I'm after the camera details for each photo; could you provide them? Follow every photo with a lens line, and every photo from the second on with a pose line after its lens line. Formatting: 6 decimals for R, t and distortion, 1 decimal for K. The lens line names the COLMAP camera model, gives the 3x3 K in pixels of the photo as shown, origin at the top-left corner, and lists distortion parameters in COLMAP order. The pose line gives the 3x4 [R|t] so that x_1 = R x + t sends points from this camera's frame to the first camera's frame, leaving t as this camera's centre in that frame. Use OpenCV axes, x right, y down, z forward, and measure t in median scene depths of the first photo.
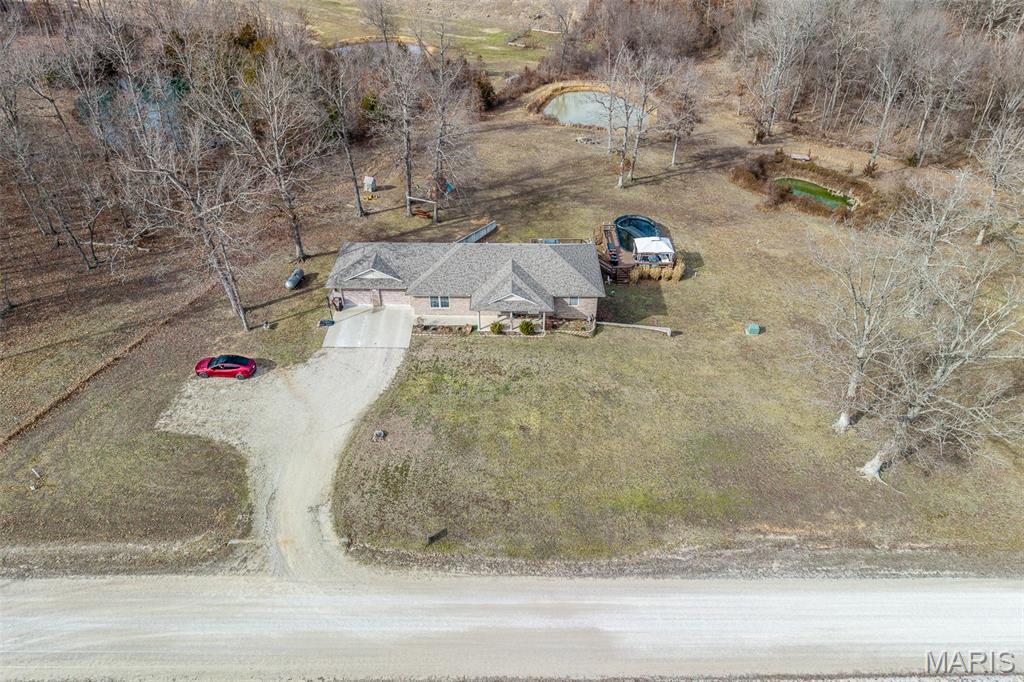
lens RADIAL K [[689.7, 0, 513.6], [0, 689.7, 331.9], [0, 0, 1]] dist [0.035213, -0.035500]
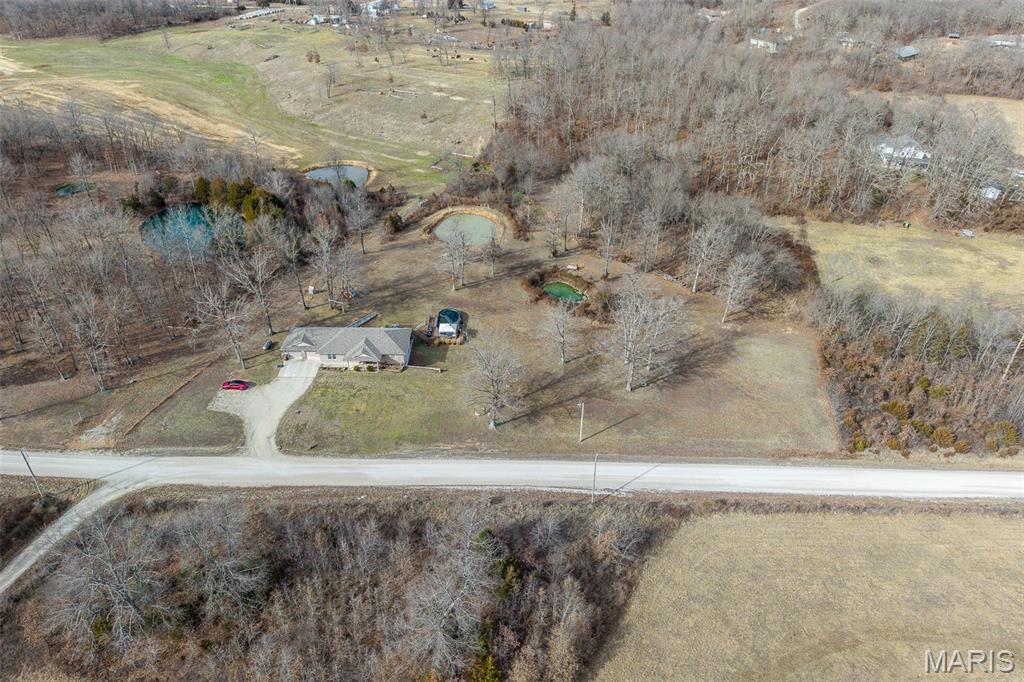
lens RADIAL K [[689.7, 0, 513.3], [0, 689.7, 335.8], [0, 0, 1]] dist [0.035213, -0.035500]
pose [[0.999980, 0.003971, 0.004850, 0.469641], [-0.003755, 0.999035, -0.043760, -0.015832], [-0.005019, 0.043741, 0.999030, -1.238915]]
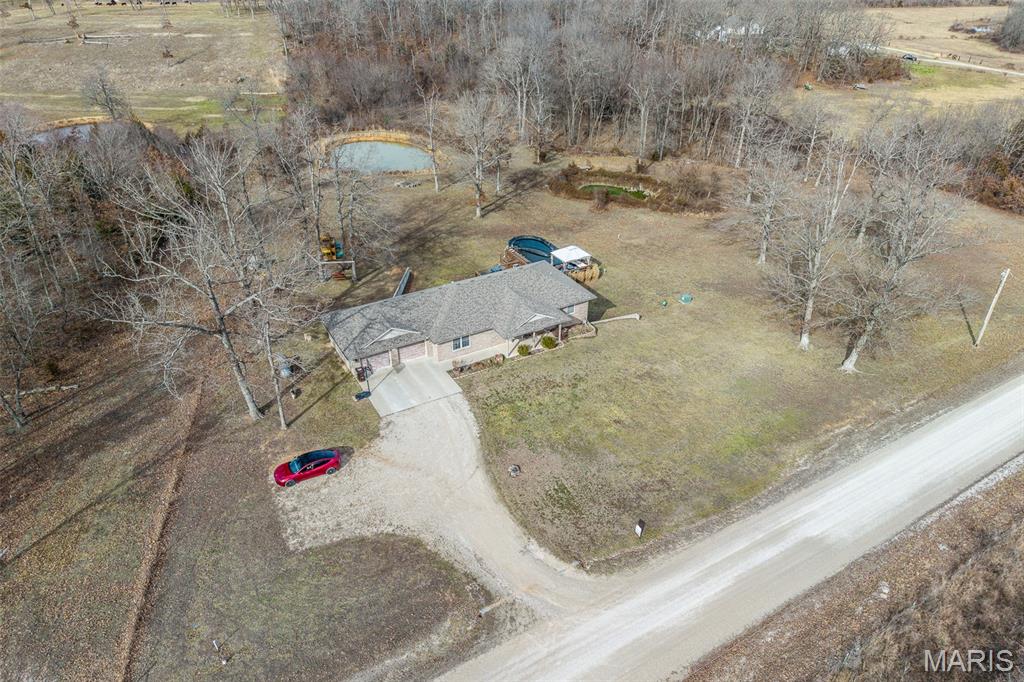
lens RADIAL K [[689.7, 0, 509.8], [0, 689.7, 333.3], [0, 0, 1]] dist [0.035213, -0.035500]
pose [[0.865506, -0.259556, 0.428404, -0.479315], [0.286432, 0.958099, 0.001801, -0.038282], [-0.410921, 0.121150, 0.903586, 0.054420]]
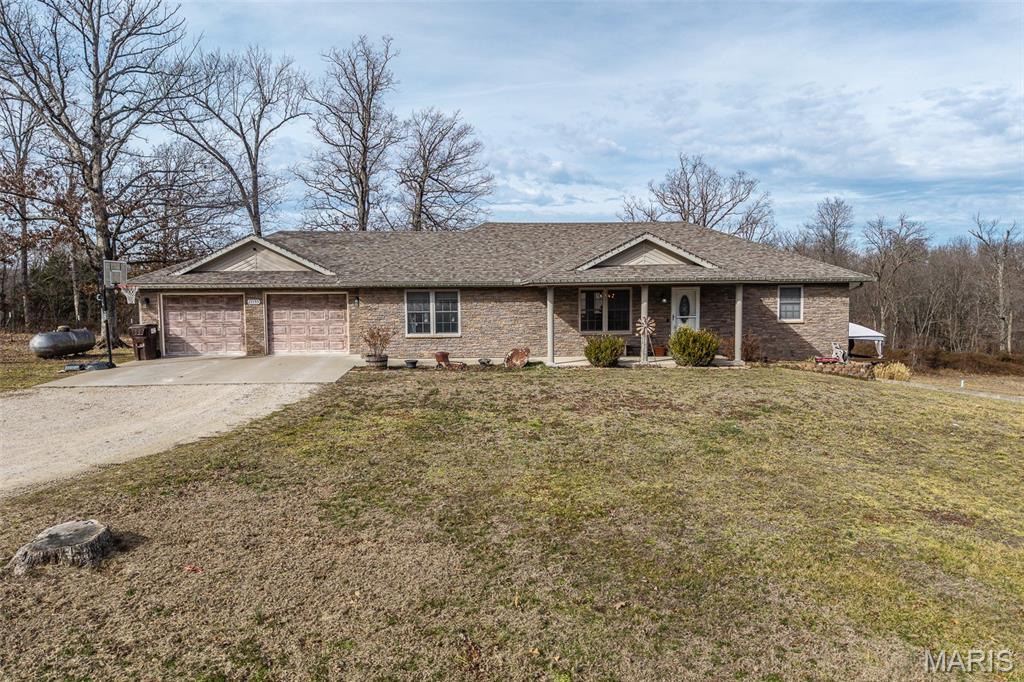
lens RADIAL K [[689.7, 0, 513.5], [0, 689.7, 336.3], [0, 0, 1]] dist [0.035213, -0.035500]
pose [[0.996725, -0.015299, 0.079410, -0.094175], [0.054009, 0.856785, -0.512838, 0.156892], [-0.060192, 0.515447, 0.854805, 0.696129]]
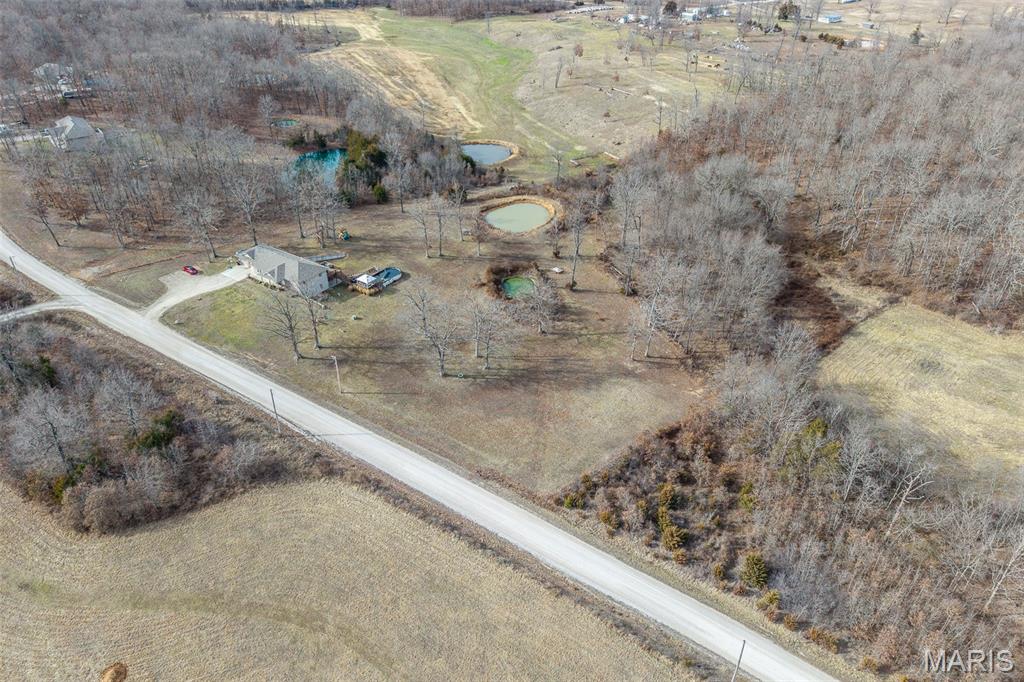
lens RADIAL K [[689.7, 0, 516.7], [0, 689.7, 339.5], [0, 0, 1]] dist [0.035213, -0.035500]
pose [[0.829026, 0.302953, -0.470038, 2.127284], [-0.323153, 0.945524, 0.039459, -0.225346], [0.456387, 0.119182, 0.881763, -0.931672]]
